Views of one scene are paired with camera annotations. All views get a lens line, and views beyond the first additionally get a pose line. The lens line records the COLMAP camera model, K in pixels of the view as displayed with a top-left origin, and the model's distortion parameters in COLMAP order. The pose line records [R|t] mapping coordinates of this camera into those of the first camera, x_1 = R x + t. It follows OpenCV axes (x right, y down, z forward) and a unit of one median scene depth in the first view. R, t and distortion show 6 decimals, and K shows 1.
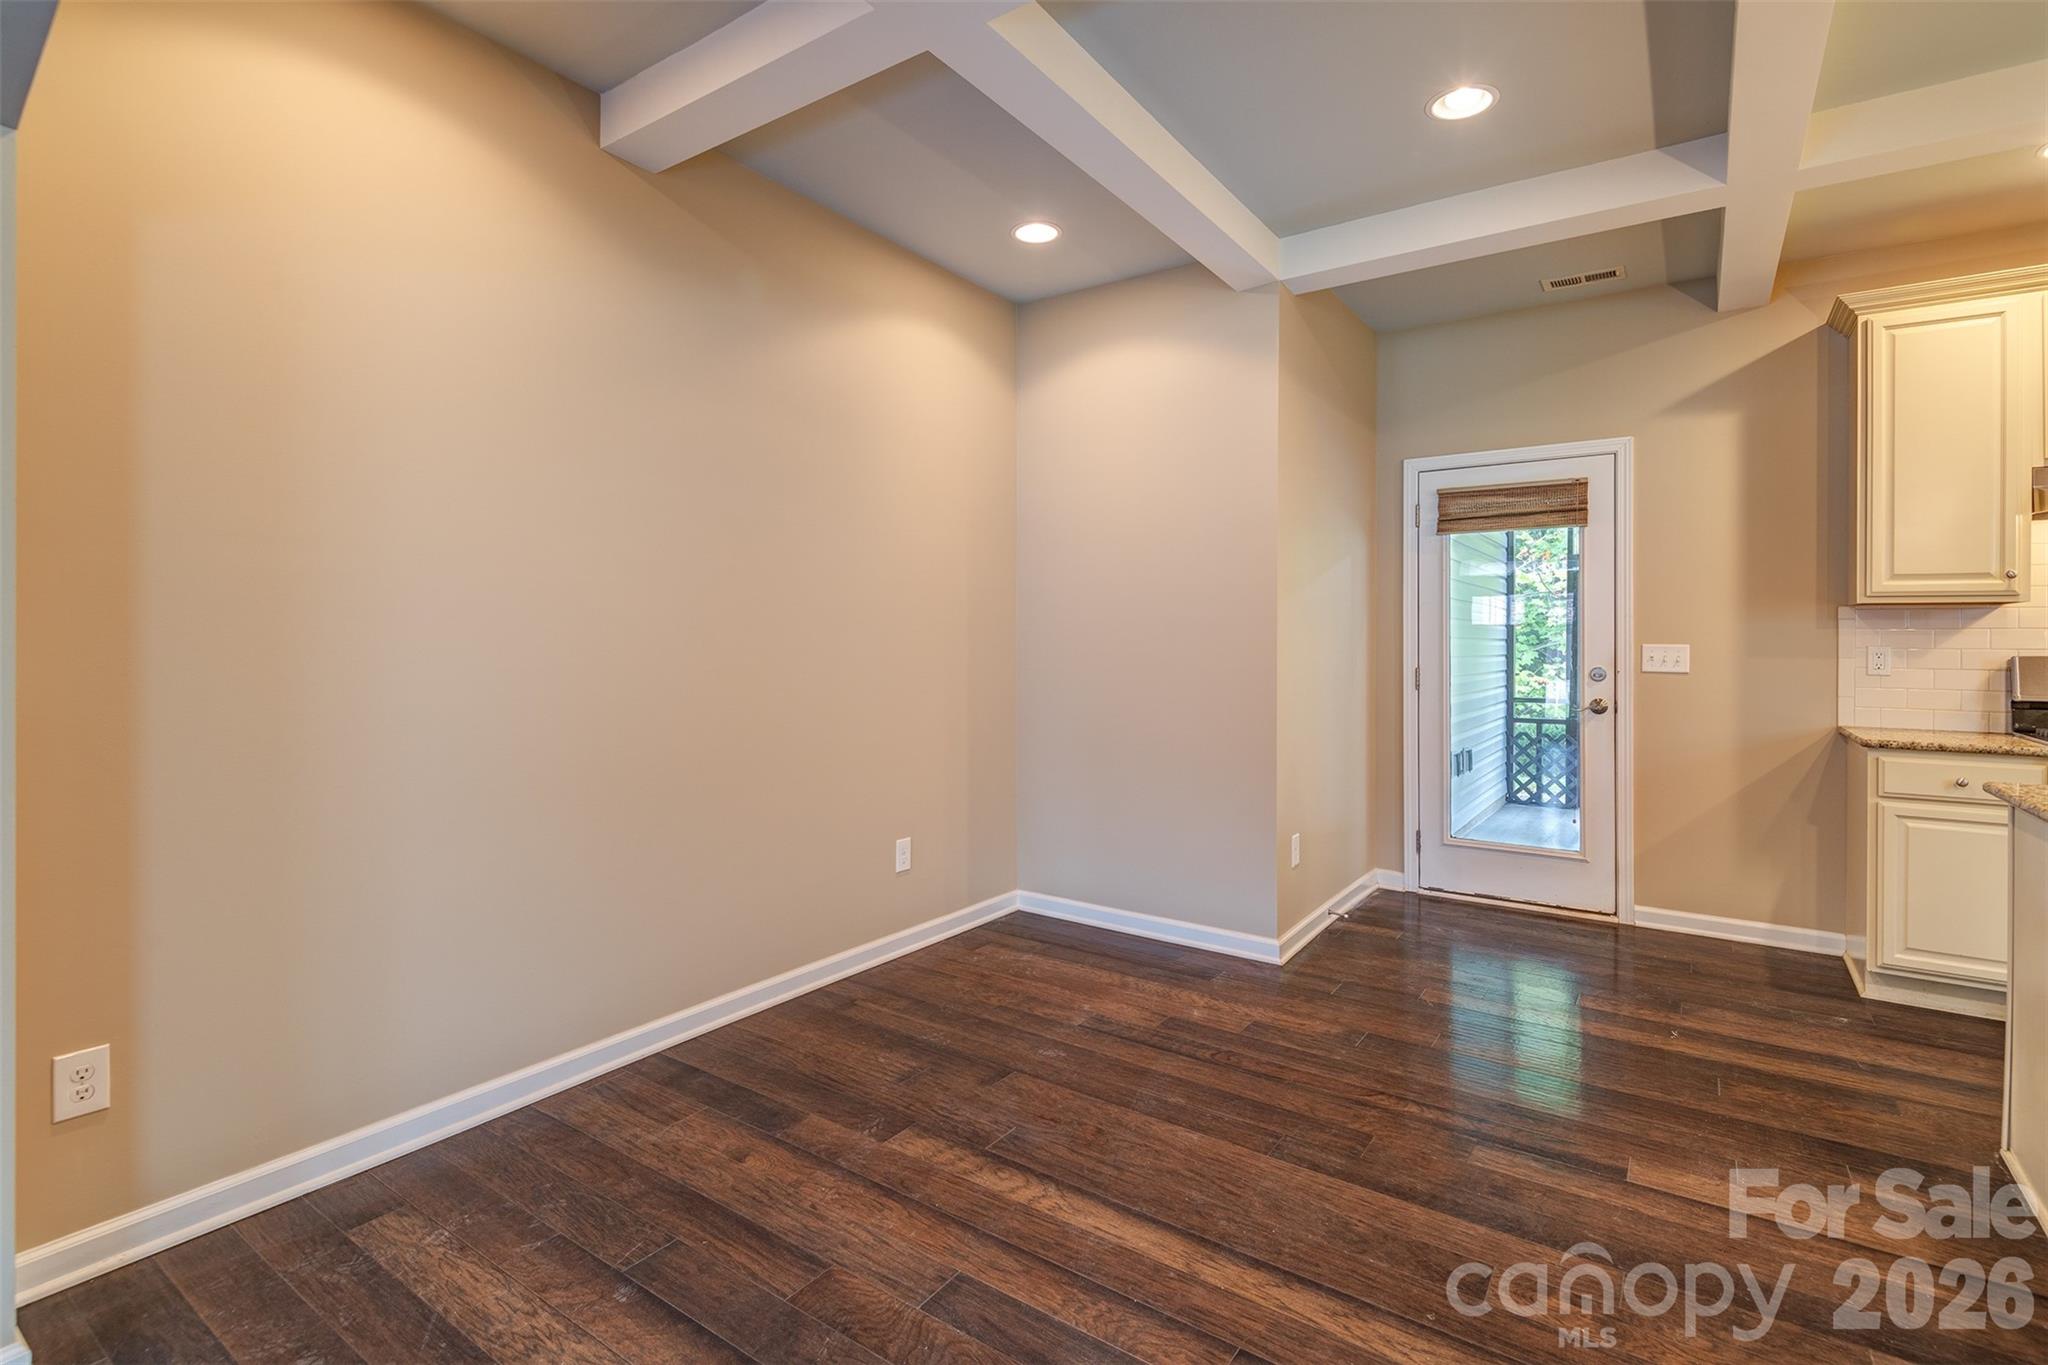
lens RADIAL K [[947.1, 0, 1034.3], [0, 947.1, 652.6], [0, 0, 1]] dist [0.028012, -0.023020]
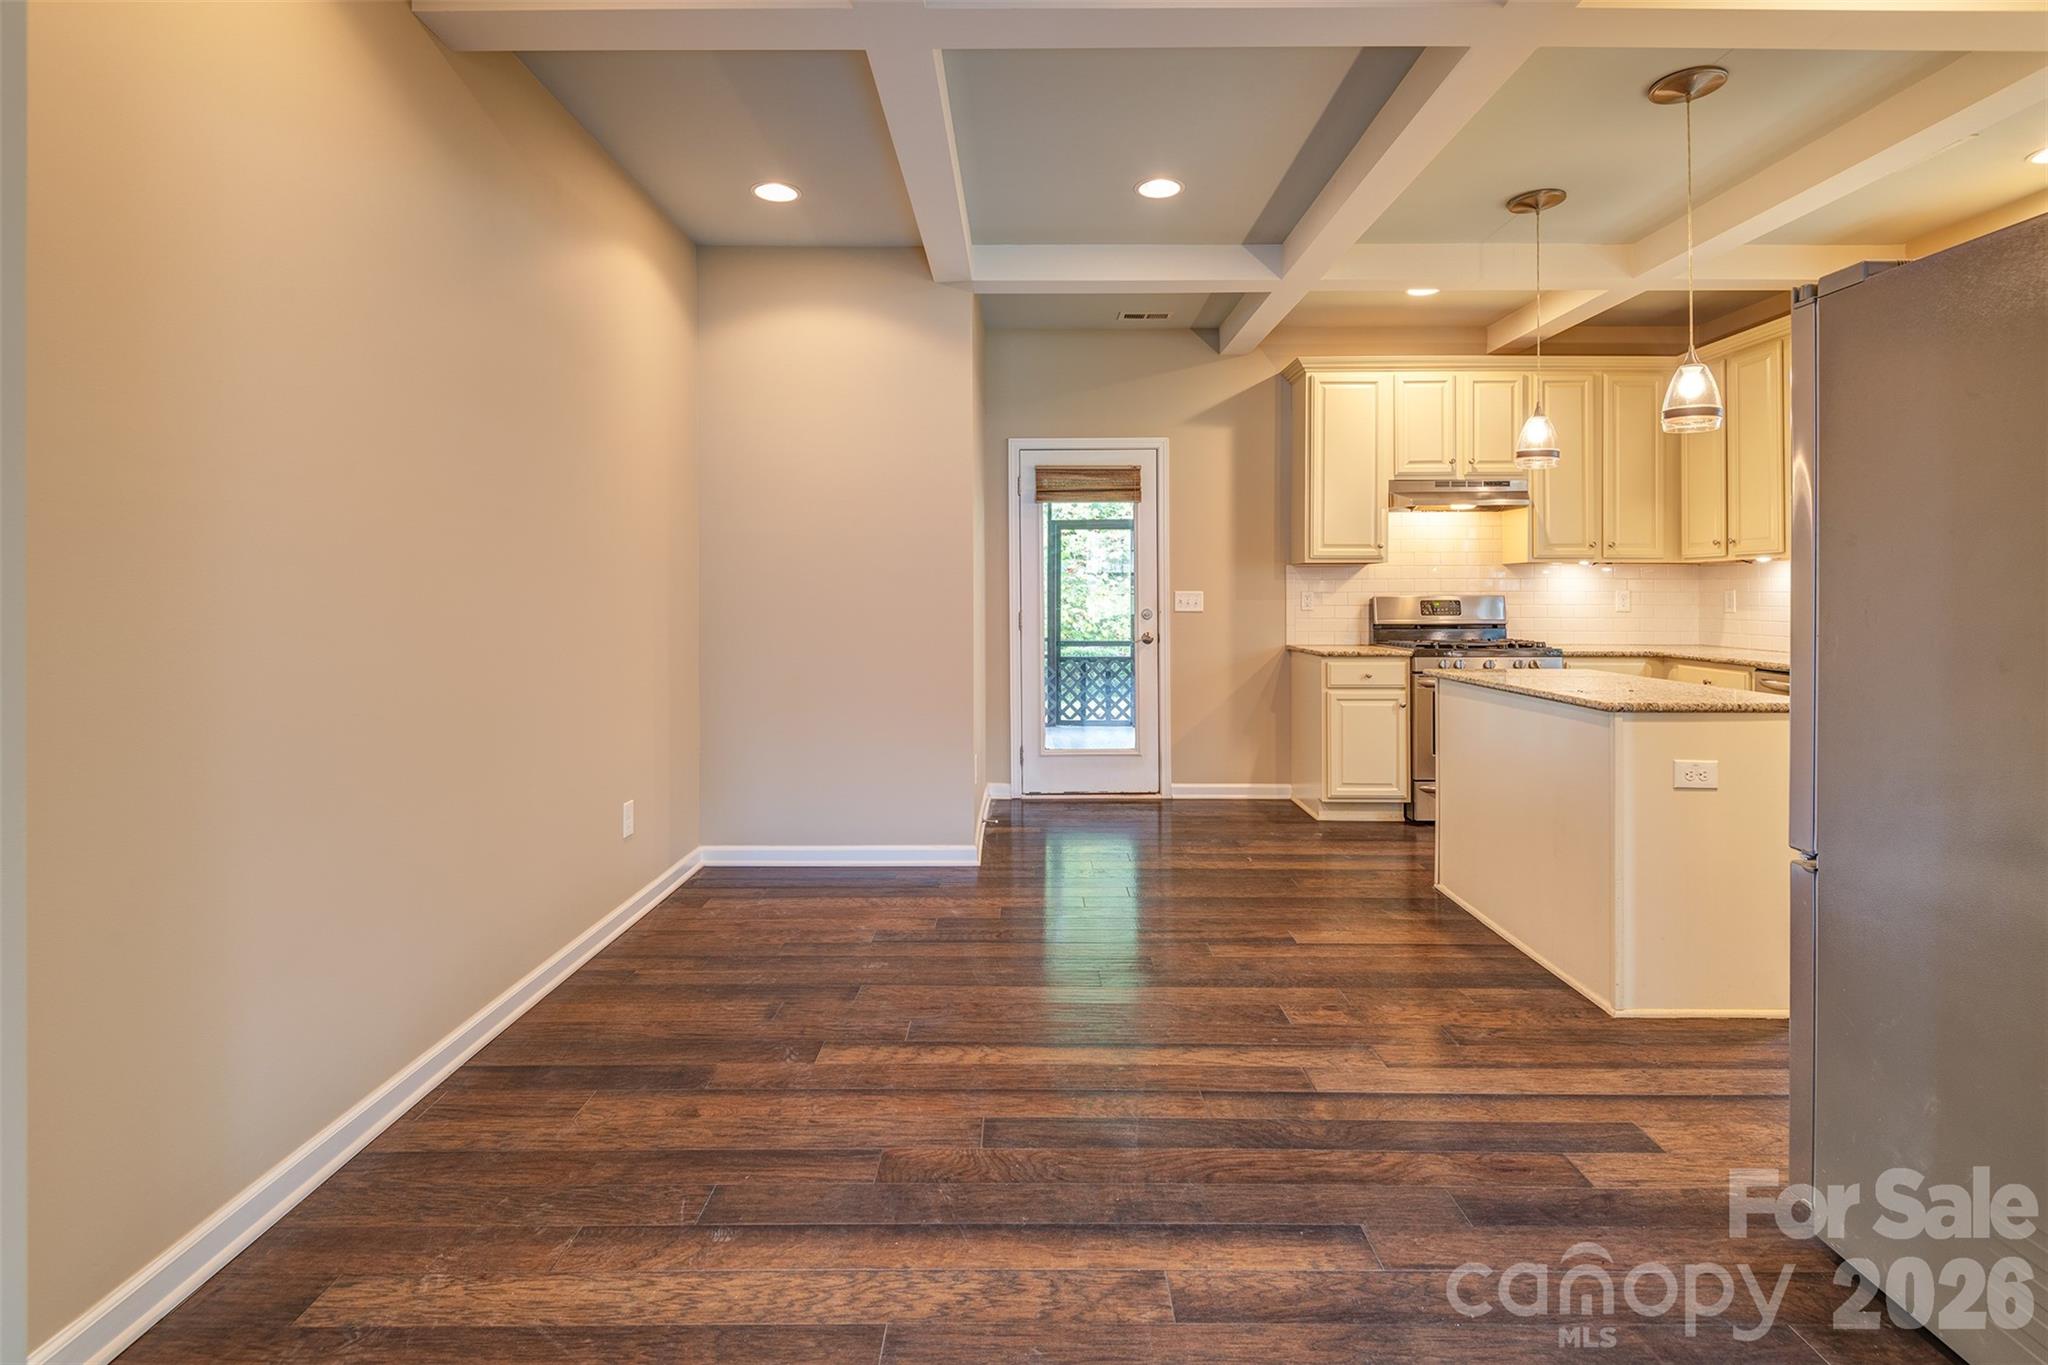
lens RADIAL K [[960.1, 0, 1020.7], [0, 960.1, 615.2], [0, 0, 1]] dist [0.030712, -0.023780]
pose [[0.827836, -0.020895, 0.560581, -0.381961], [0.015145, 0.999774, 0.014901, 0.001954], [-0.560766, -0.003846, 0.827965, -0.012893]]
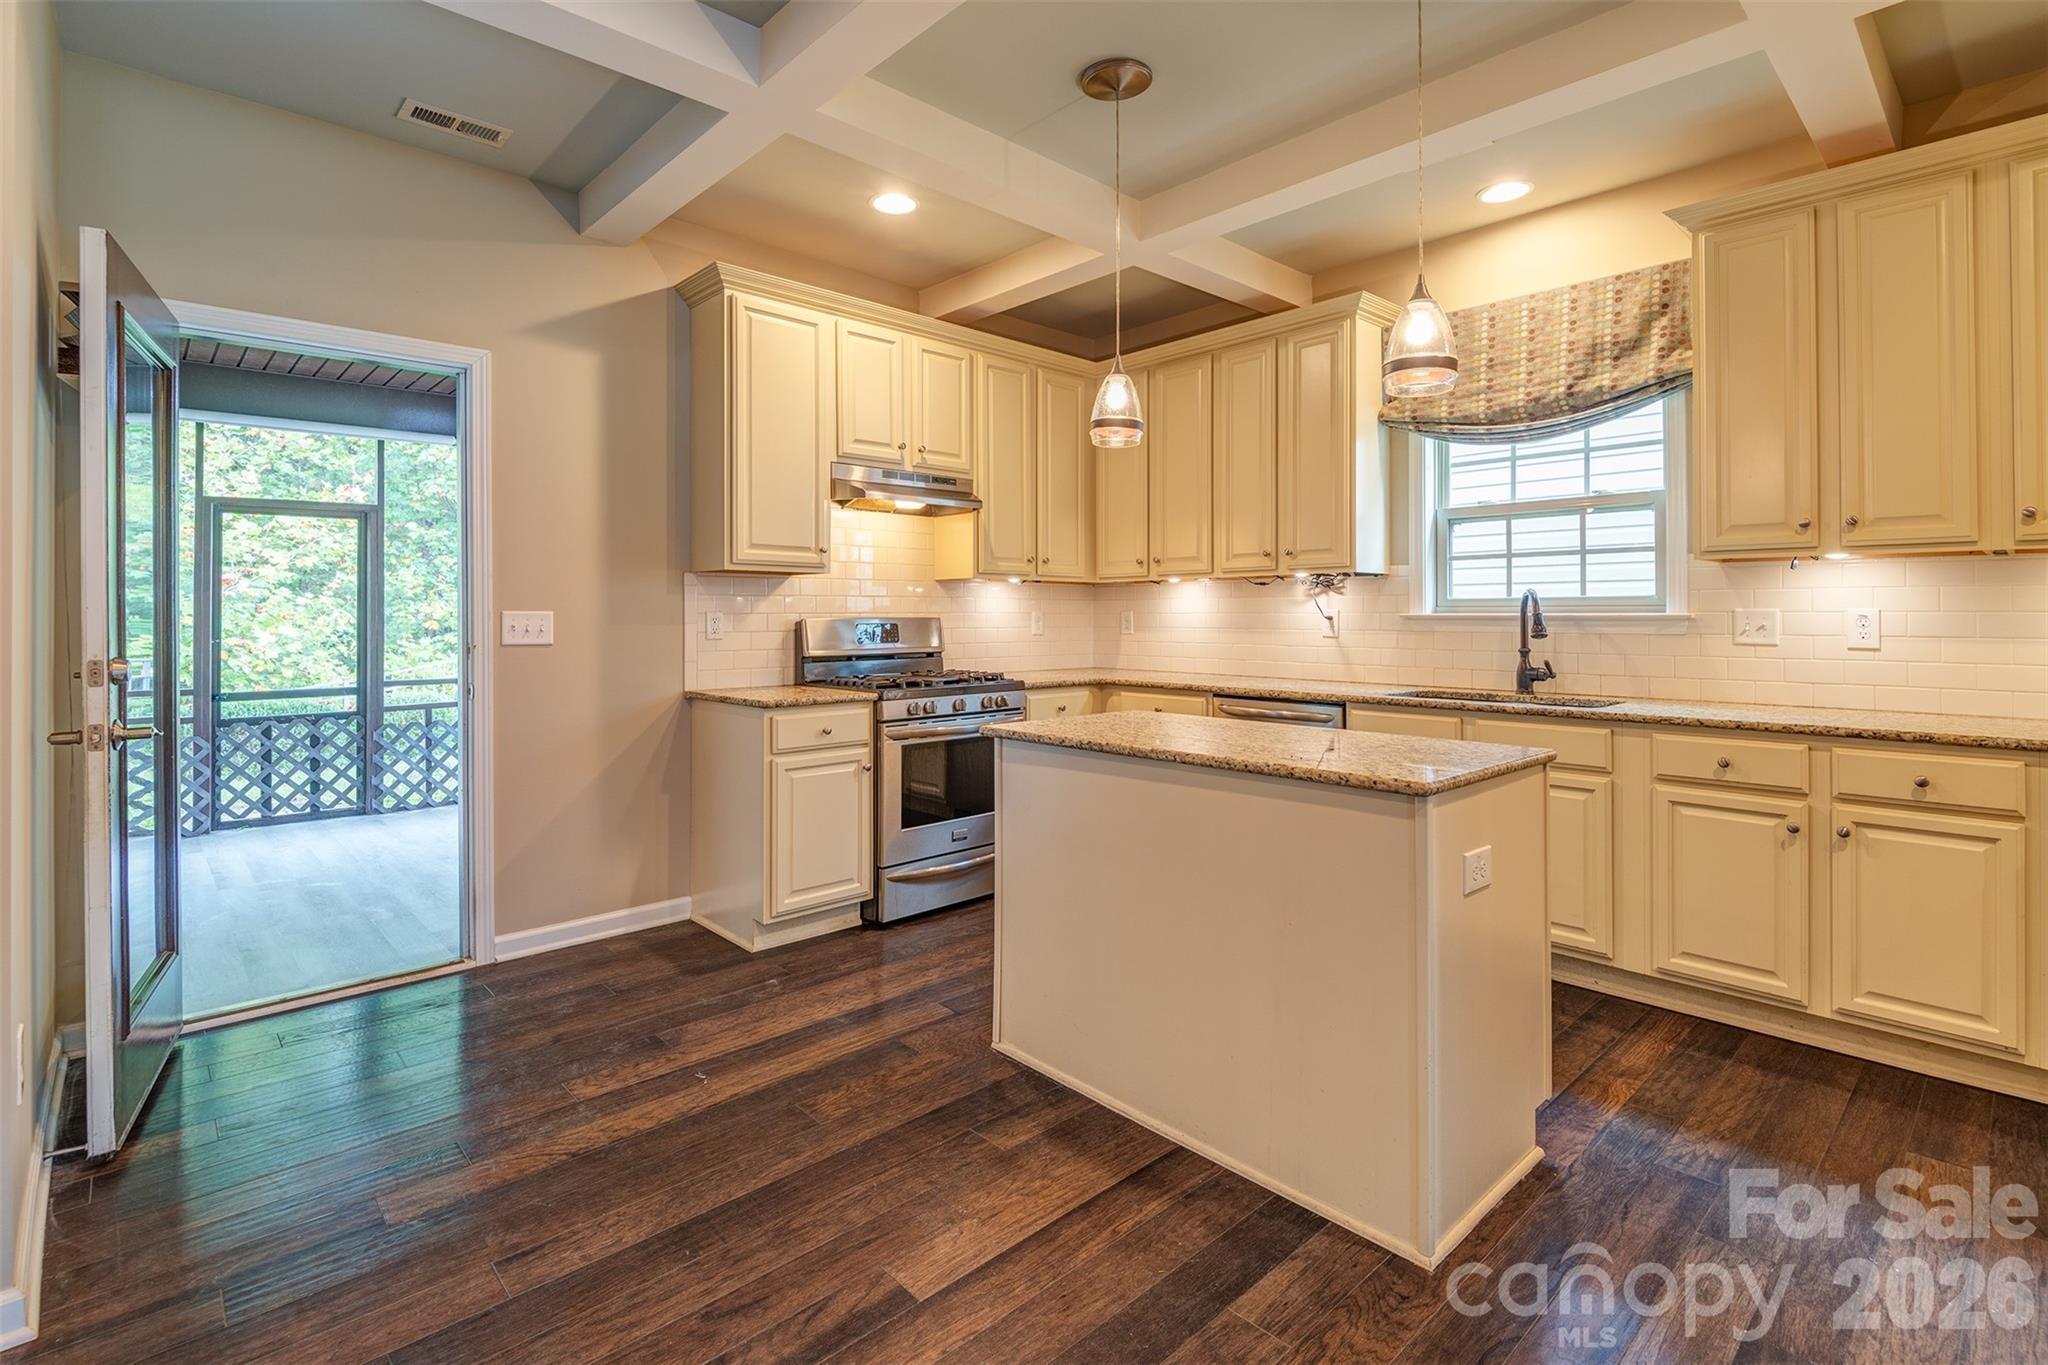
lens RADIAL K [[960.1, 0, 1020.7], [0, 960.1, 615.2], [0, 0, 1]] dist [0.030712, -0.023780]
pose [[0.220767, -0.008805, 0.975287, -0.079141], [0.017310, 0.999837, 0.005108, -0.002609], [-0.975173, 0.015755, 0.220884, 0.477246]]
